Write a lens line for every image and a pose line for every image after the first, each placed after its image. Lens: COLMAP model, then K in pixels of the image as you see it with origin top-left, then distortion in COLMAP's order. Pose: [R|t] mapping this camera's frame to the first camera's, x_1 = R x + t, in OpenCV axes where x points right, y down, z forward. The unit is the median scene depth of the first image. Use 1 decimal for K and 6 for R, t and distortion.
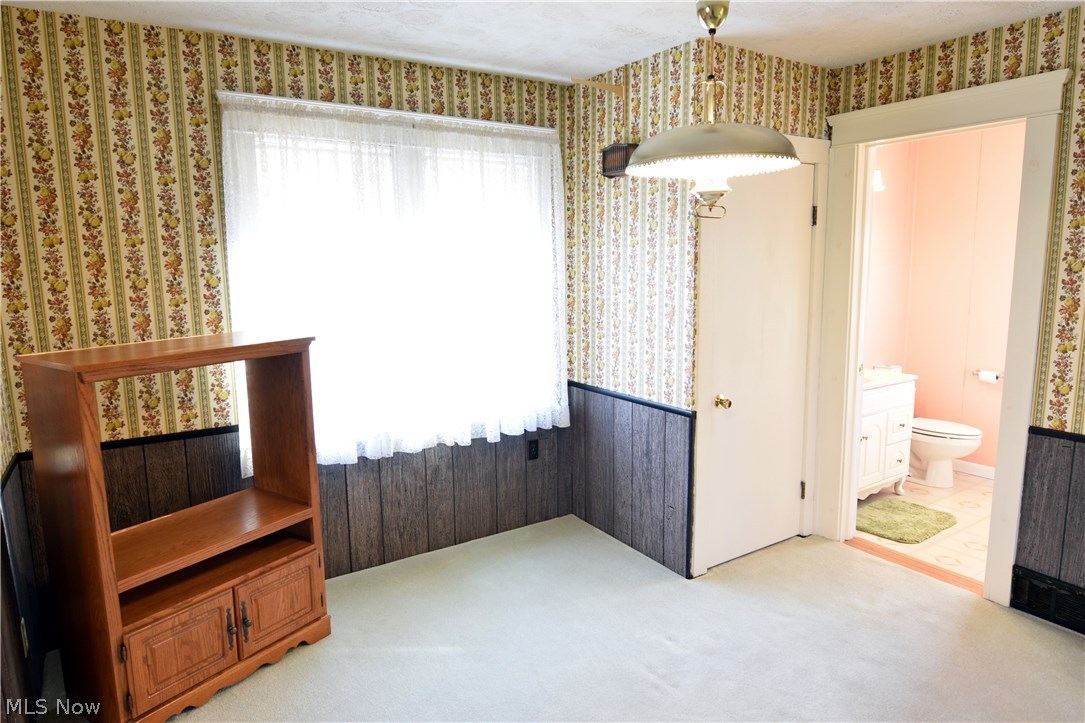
lens RADIAL K [[675.0, 0, 541.5], [0, 675.0, 365.7], [0, 0, 1]] dist [-0.006438, -0.013767]
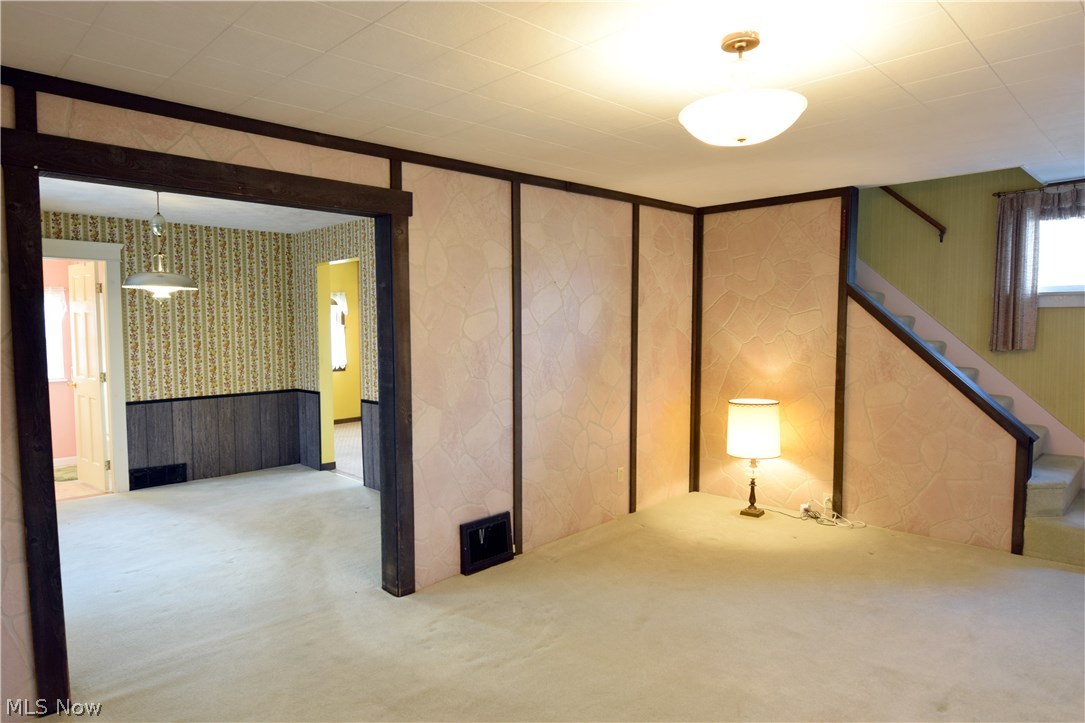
lens RADIAL K [[631.3, 0, 498.9], [0, 631.3, 364.2], [0, 0, 1]] dist [-0.004209, -0.001348]
pose [[-0.174435, -0.049469, 0.983425, -1.251857], [0.159867, 0.984063, 0.077858, 0.003510], [-0.971604, 0.170798, -0.163747, 0.124442]]
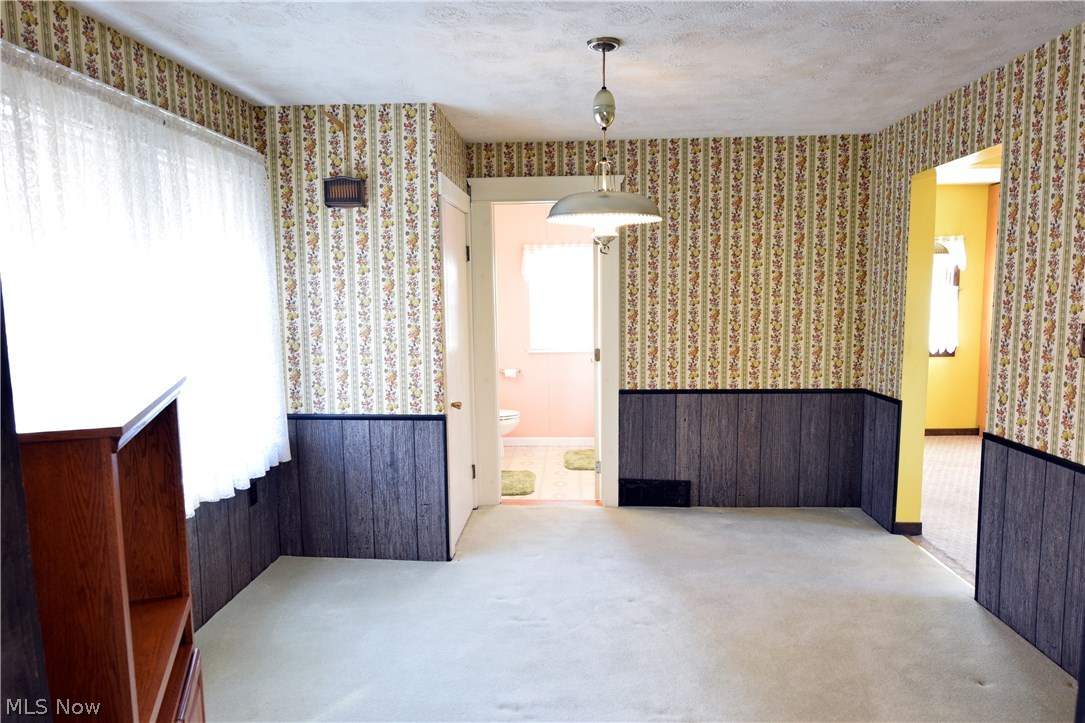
lens RADIAL K [[675.0, 0, 541.5], [0, 675.0, 365.7], [0, 0, 1]] dist [-0.006438, -0.013767]
pose [[0.578820, -0.082150, 0.811307, -0.593964], [0.128993, 0.991610, 0.008378, -0.004461], [-0.805188, 0.099803, 0.584560, 0.165291]]
